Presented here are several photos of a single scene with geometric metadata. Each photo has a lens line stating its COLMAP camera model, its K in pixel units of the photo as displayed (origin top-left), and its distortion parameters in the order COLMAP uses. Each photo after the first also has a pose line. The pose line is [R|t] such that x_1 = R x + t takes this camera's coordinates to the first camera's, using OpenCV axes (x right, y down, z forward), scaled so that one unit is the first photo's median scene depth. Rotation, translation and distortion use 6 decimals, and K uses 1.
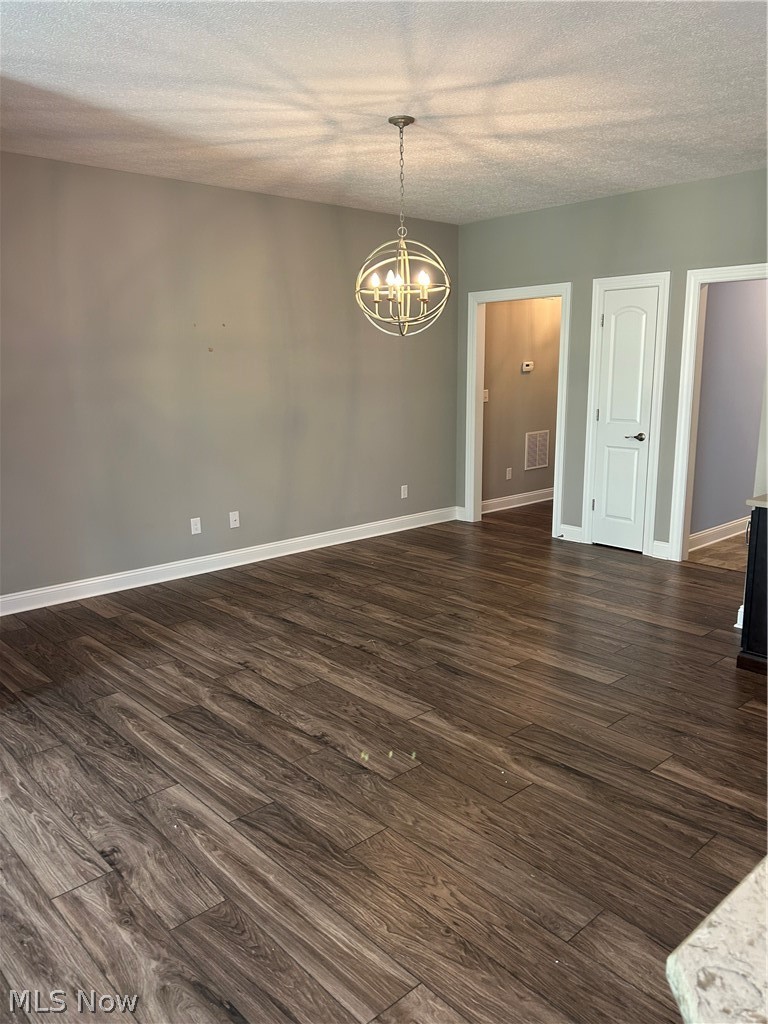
lens RADIAL K [[769.4, 0, 389.5], [0, 769.4, 516.6], [0, 0, 1]] dist [0.057990, -0.069139]
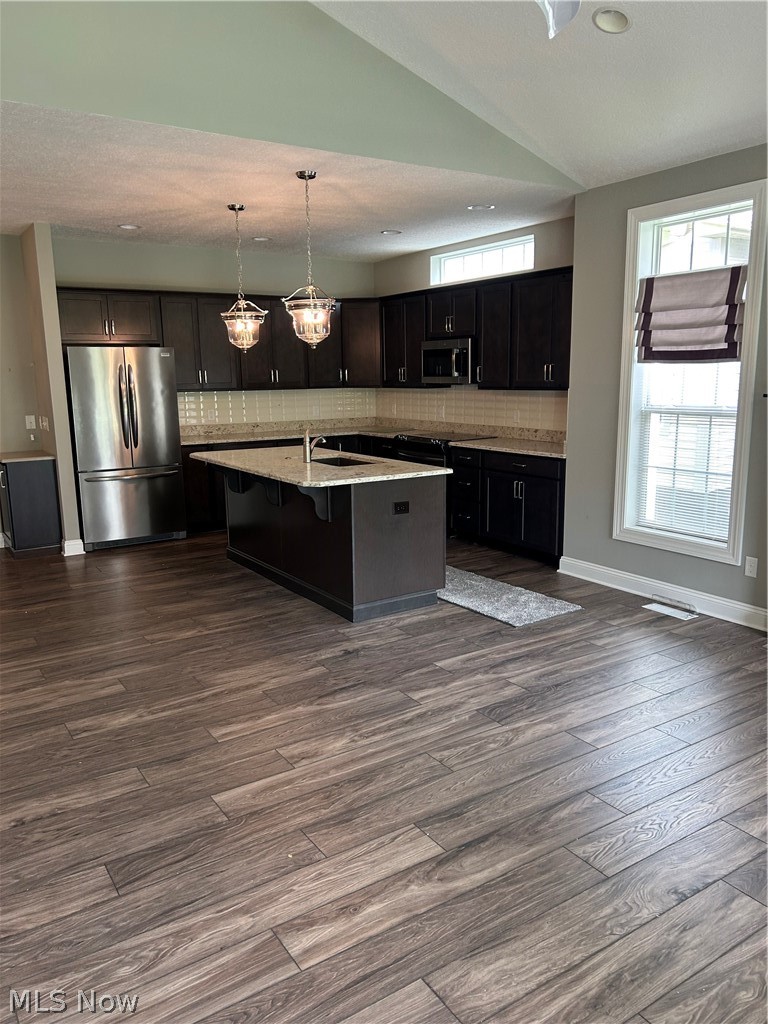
lens RADIAL K [[769.4, 0, 384.7], [0, 769.4, 515.3], [0, 0, 1]] dist [0.057990, -0.069139]
pose [[0.161763, -0.177444, 0.970745, -1.495802], [0.212736, 0.966842, 0.141281, 0.046577], [-0.963627, 0.183659, 0.194148, -0.172411]]
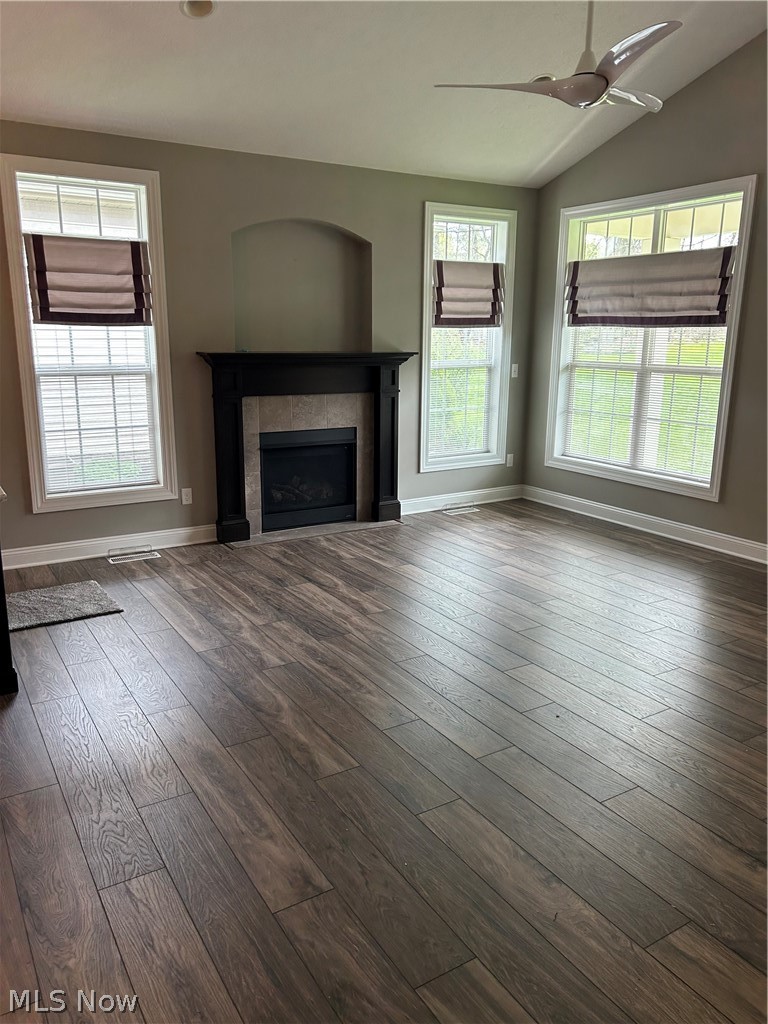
lens RADIAL K [[769.4, 0, 370.4], [0, 769.4, 506.5], [0, 0, 1]] dist [0.057990, -0.069139]
pose [[-0.982409, -0.040699, 0.182254, -0.482127], [0.038324, 0.911250, 0.410067, -0.265356], [-0.182768, 0.409838, -0.893660, 1.305695]]
